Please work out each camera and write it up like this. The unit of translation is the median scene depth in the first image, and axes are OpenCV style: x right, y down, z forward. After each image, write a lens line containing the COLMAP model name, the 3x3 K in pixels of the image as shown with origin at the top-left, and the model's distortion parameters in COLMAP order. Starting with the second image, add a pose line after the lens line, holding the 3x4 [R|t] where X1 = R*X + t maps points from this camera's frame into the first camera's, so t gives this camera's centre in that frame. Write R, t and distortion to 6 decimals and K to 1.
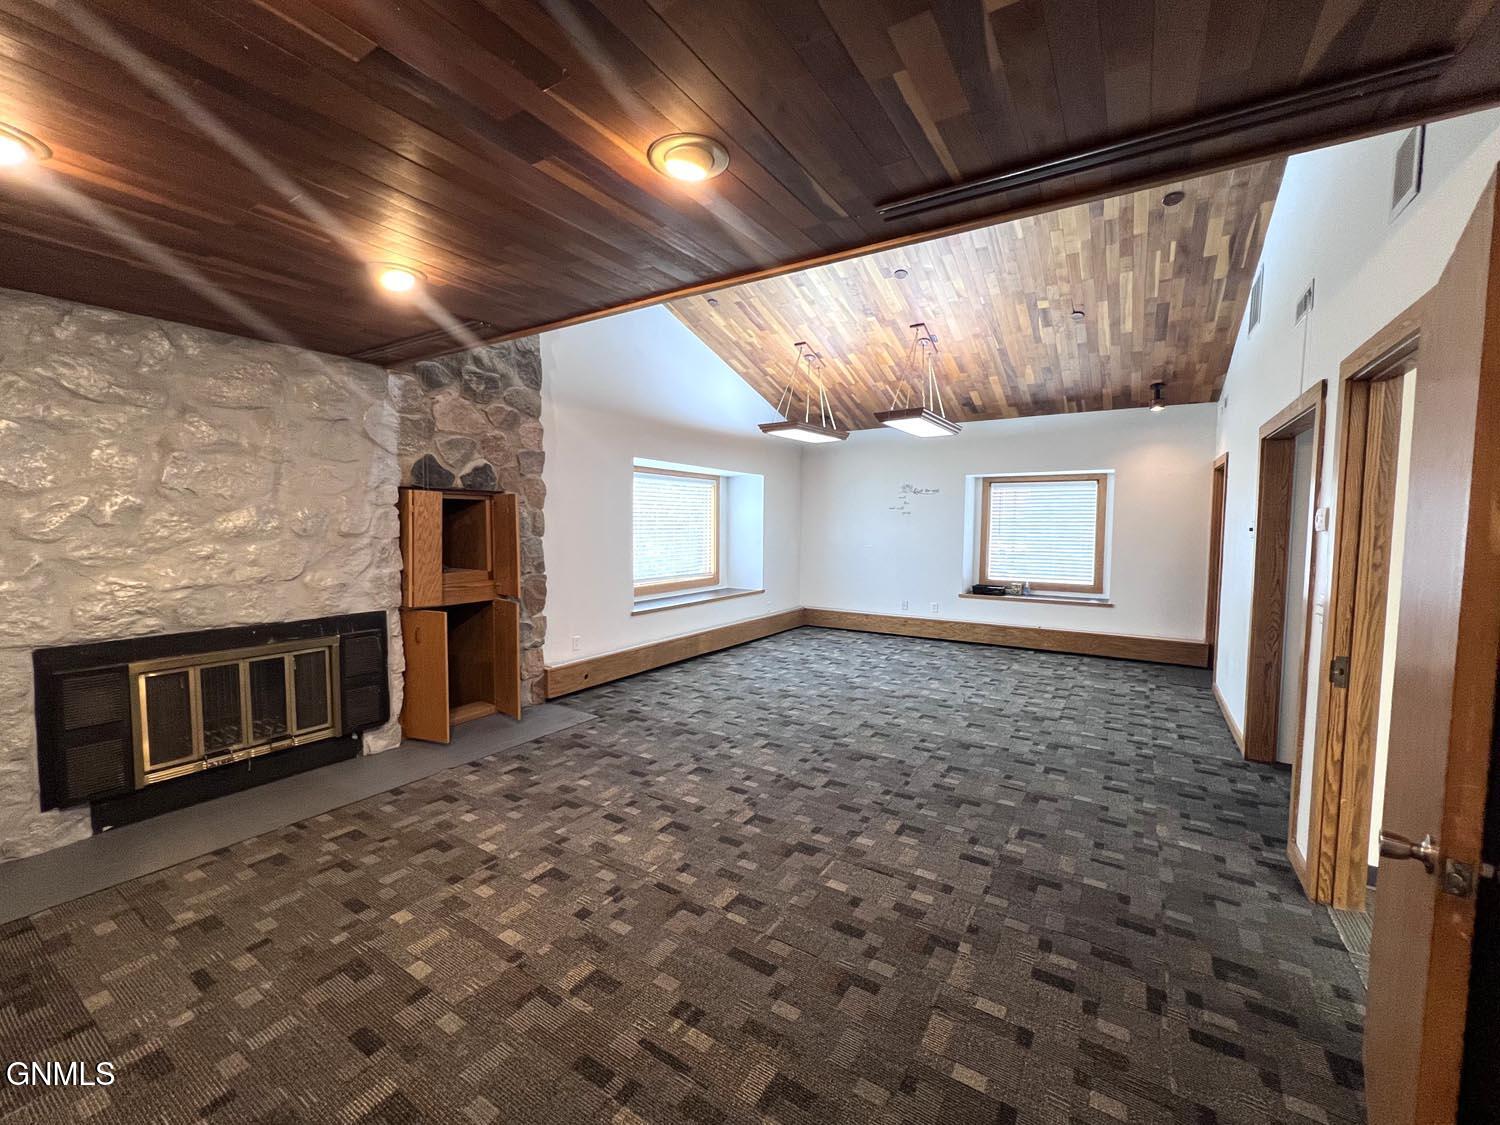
lens RADIAL K [[608.6, 0, 744.5], [0, 608.6, 561.3], [0, 0, 1]] dist [-0.001183, 0.000629]
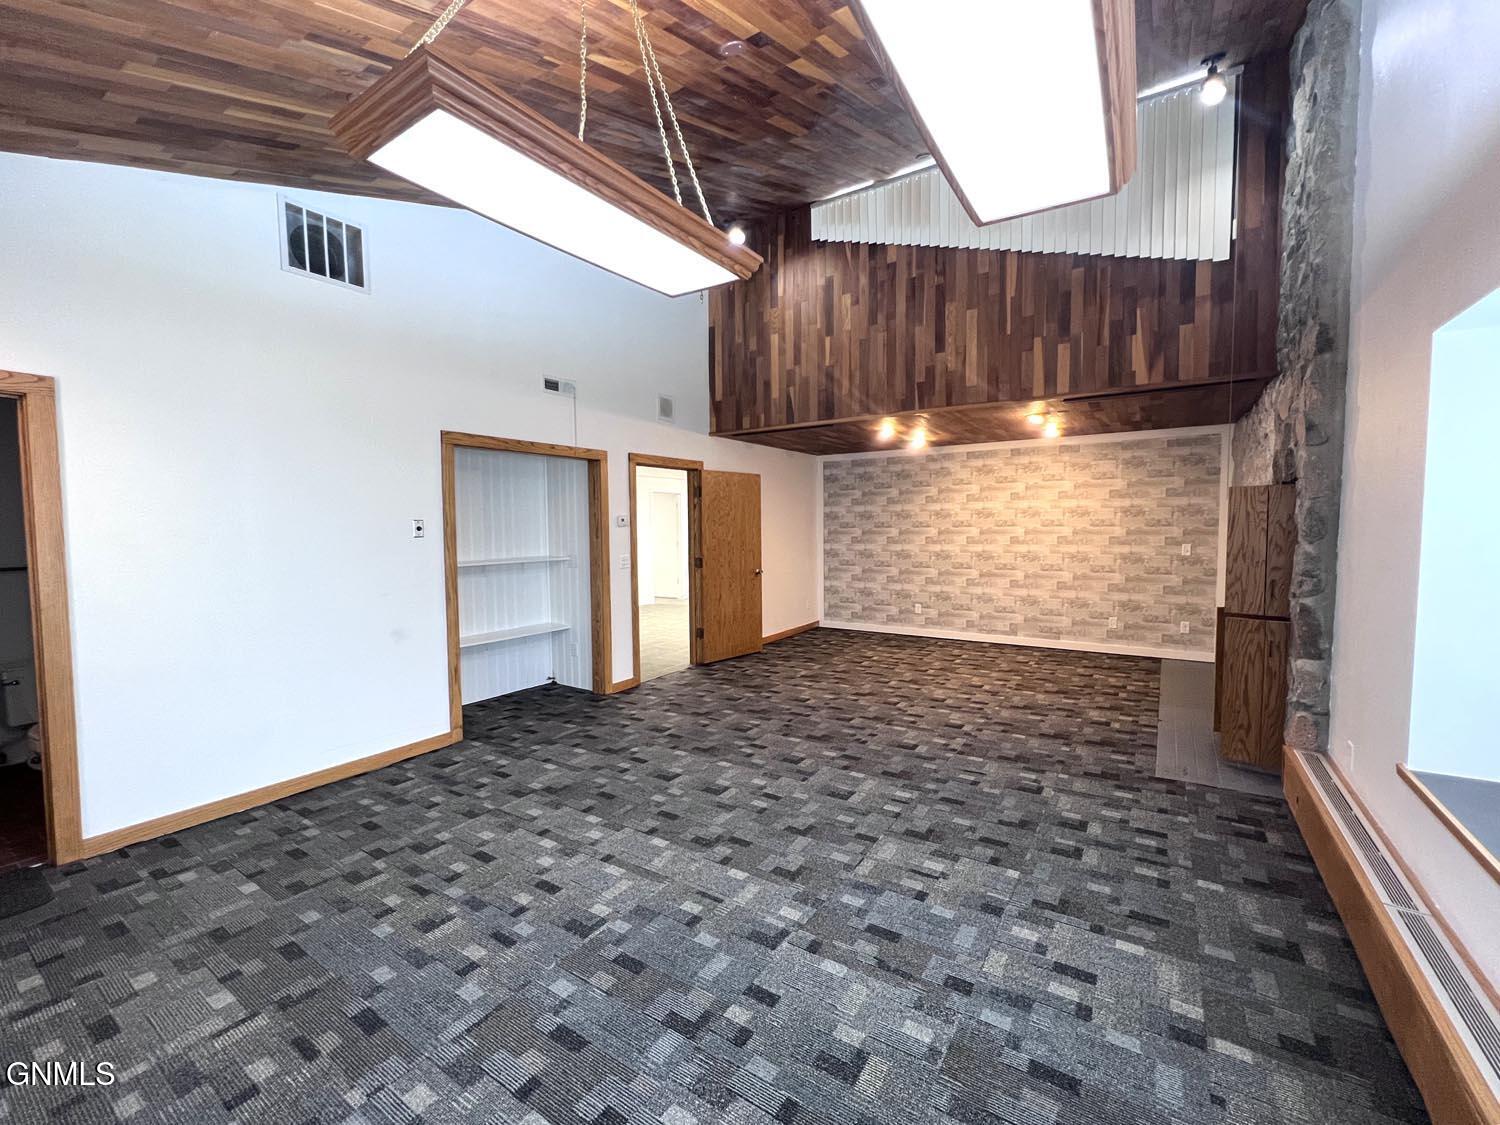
lens RADIAL K [[625.3, 0, 746.1], [0, 625.3, 555.6], [0, 0, 1]] dist [-0.000323, 0.000312]
pose [[-0.999922, -0.001177, 0.012423, 0.272285], [0.000259, 0.993377, 0.114901, -0.112710], [-0.012476, 0.114895, -0.993299, 1.813687]]
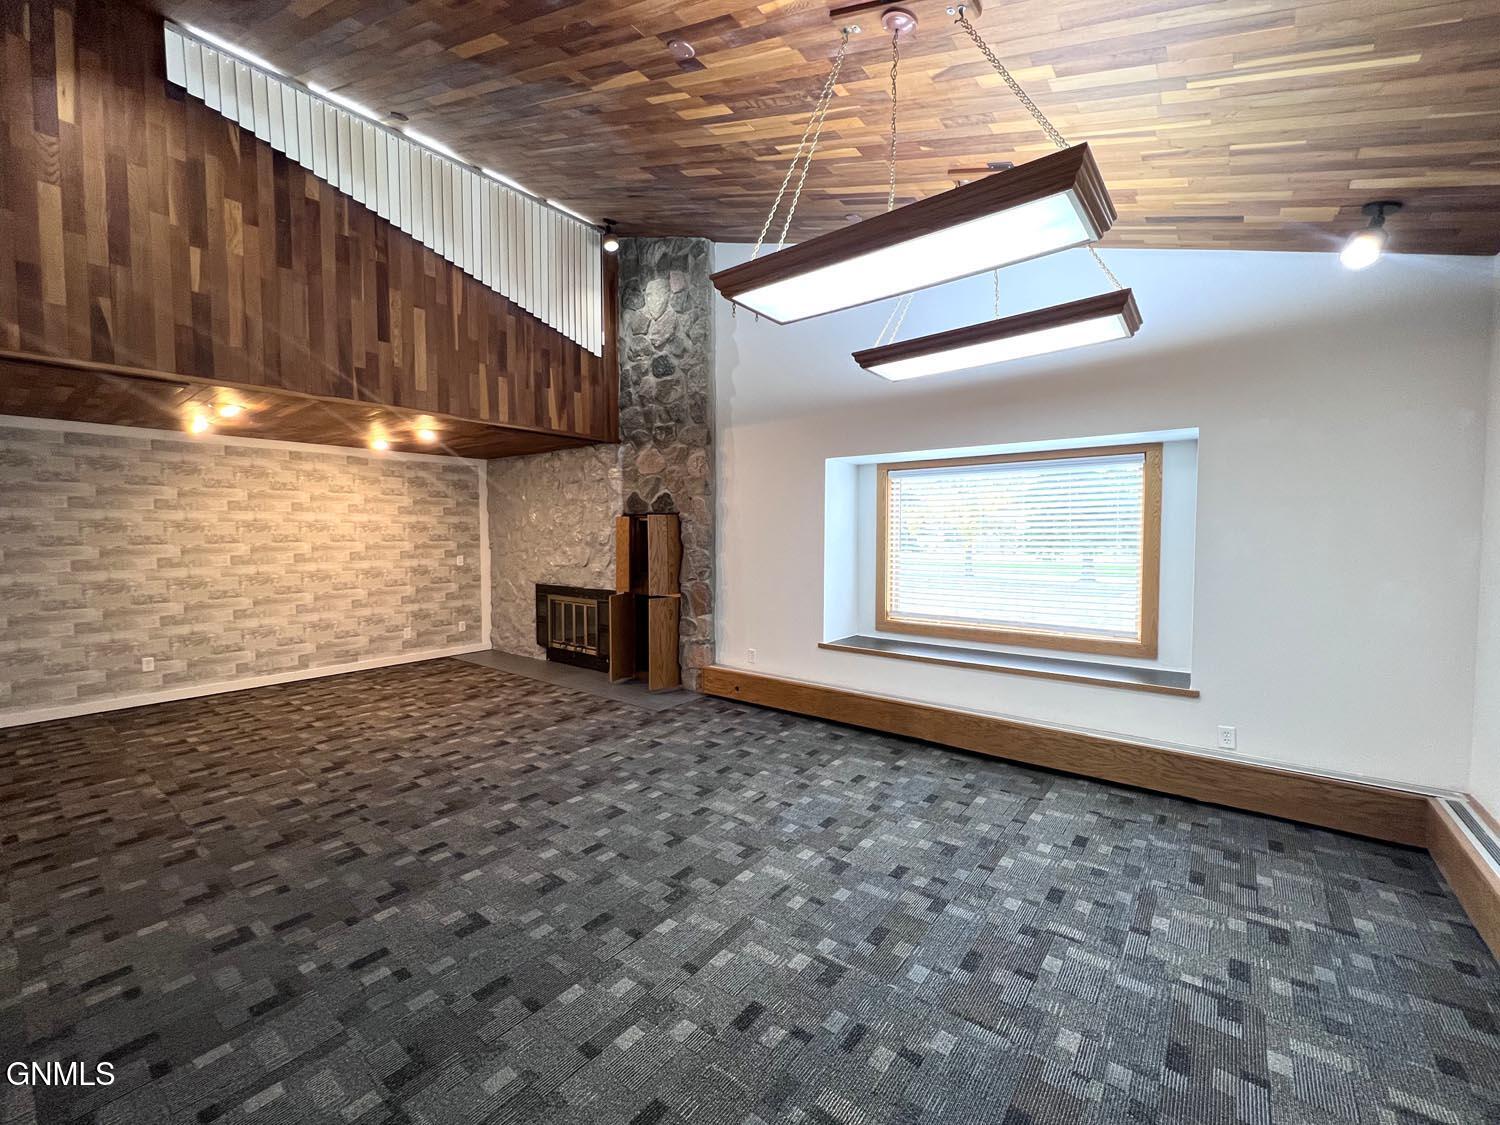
lens RADIAL K [[617.9, 0, 747.2], [0, 617.9, 557.9], [0, 0, 1]] dist [-0.001696, 0.000567]
pose [[-0.091252, 0.032021, -0.995313, 0.891655], [-0.062731, 0.997313, 0.037836, -0.080002], [0.993850, 0.065890, -0.088998, 1.287904]]
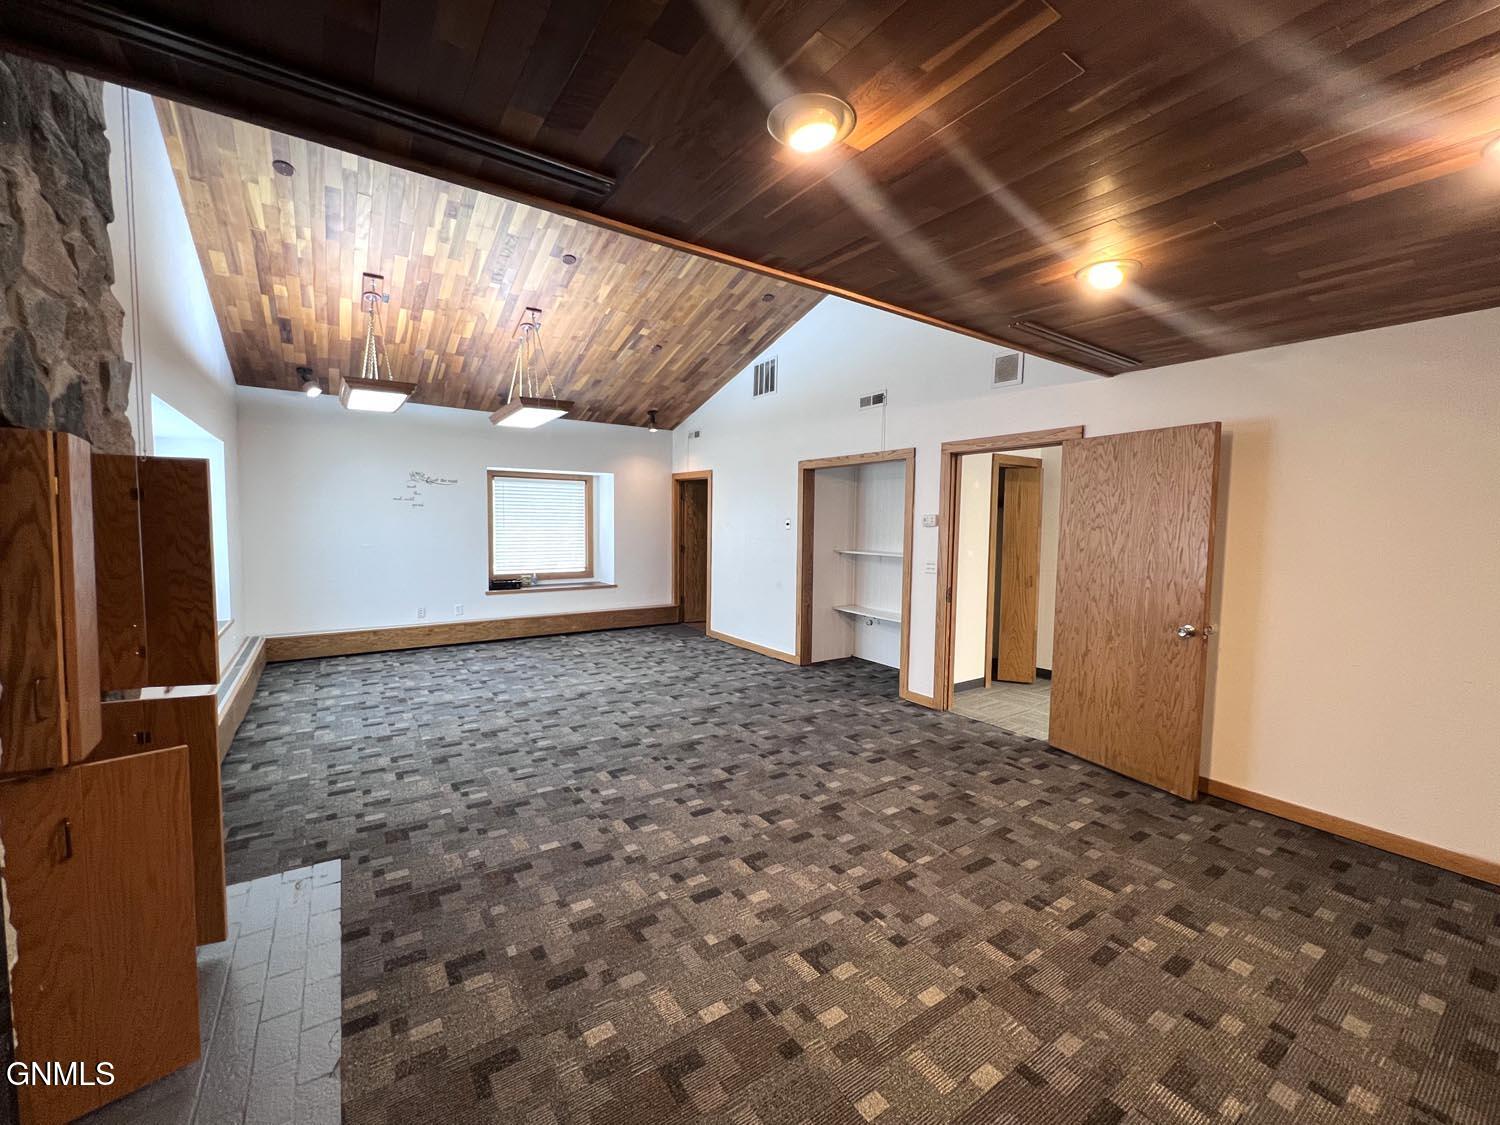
lens RADIAL K [[608.6, 0, 744.5], [0, 608.6, 561.3], [0, 0, 1]] dist [-0.001183, 0.000629]
pose [[0.392953, -0.064280, 0.917309, -0.618728], [0.049343, 0.997591, 0.048768, -0.034738], [-0.918234, 0.026099, 0.395178, 0.432806]]
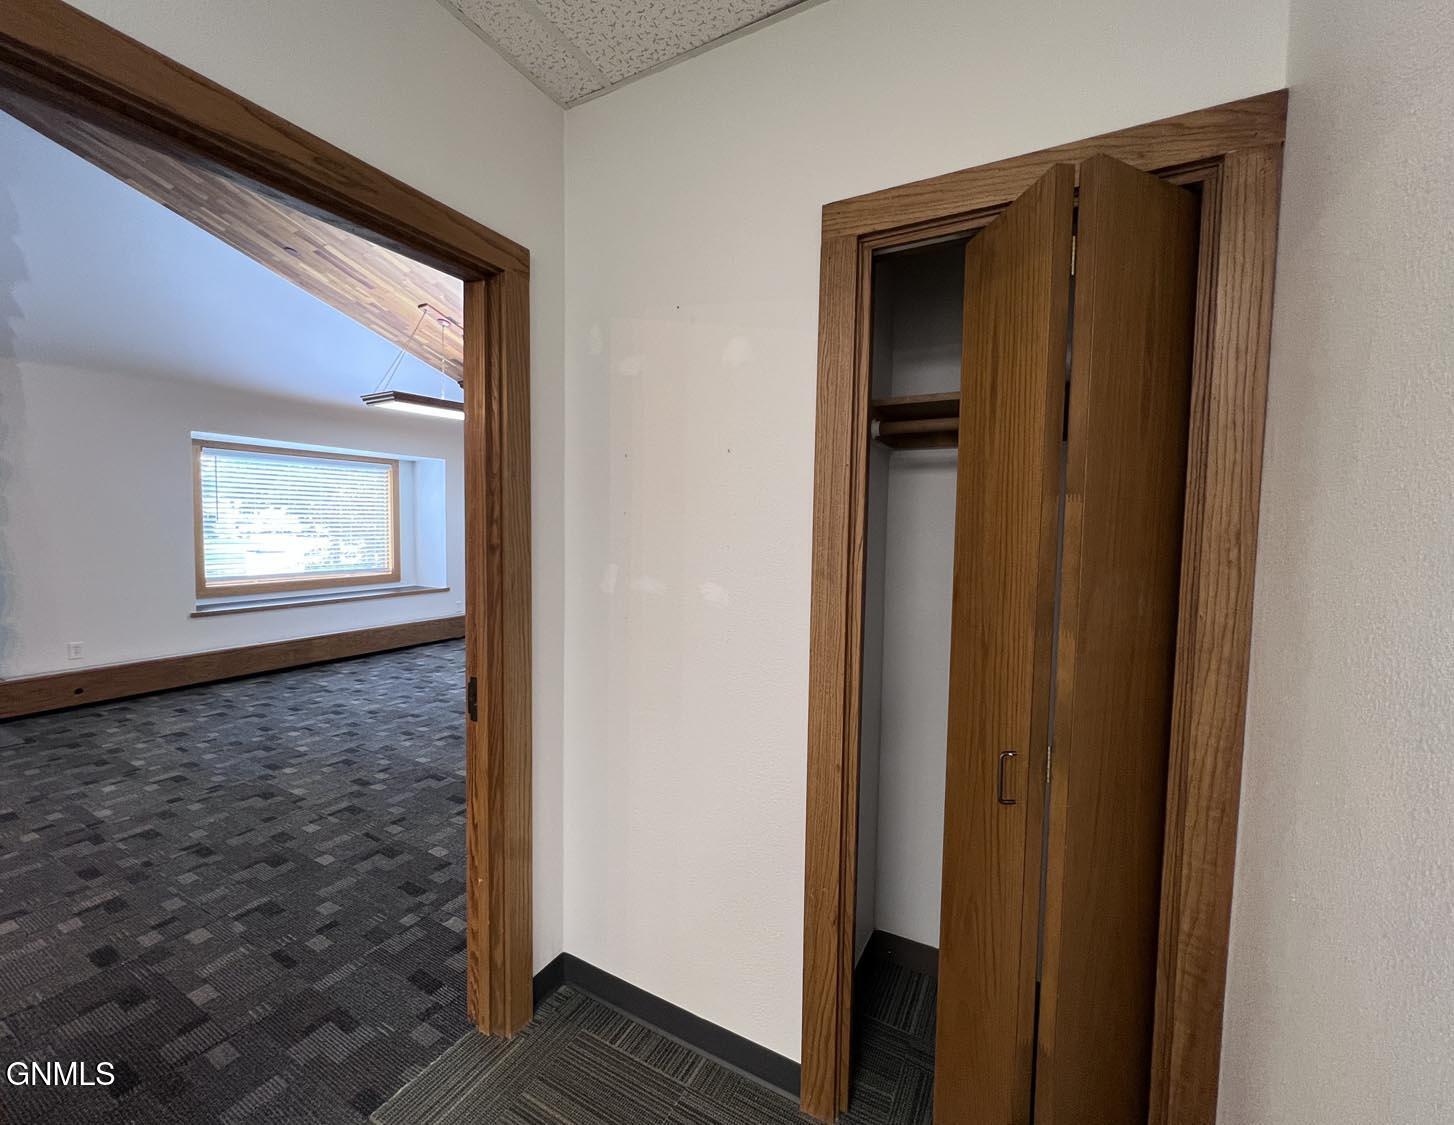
lens RADIAL K [[608.9, 0, 704.5], [0, 608.9, 566.0], [0, 0, 1]] dist [-0.008888, 0.000114]
pose [[0.998119, 0.003800, 0.061196, 0.636519], [-0.004246, 0.999965, 0.007169, 0.011418], [-0.061166, -0.007415, 0.998100, 0.151113]]
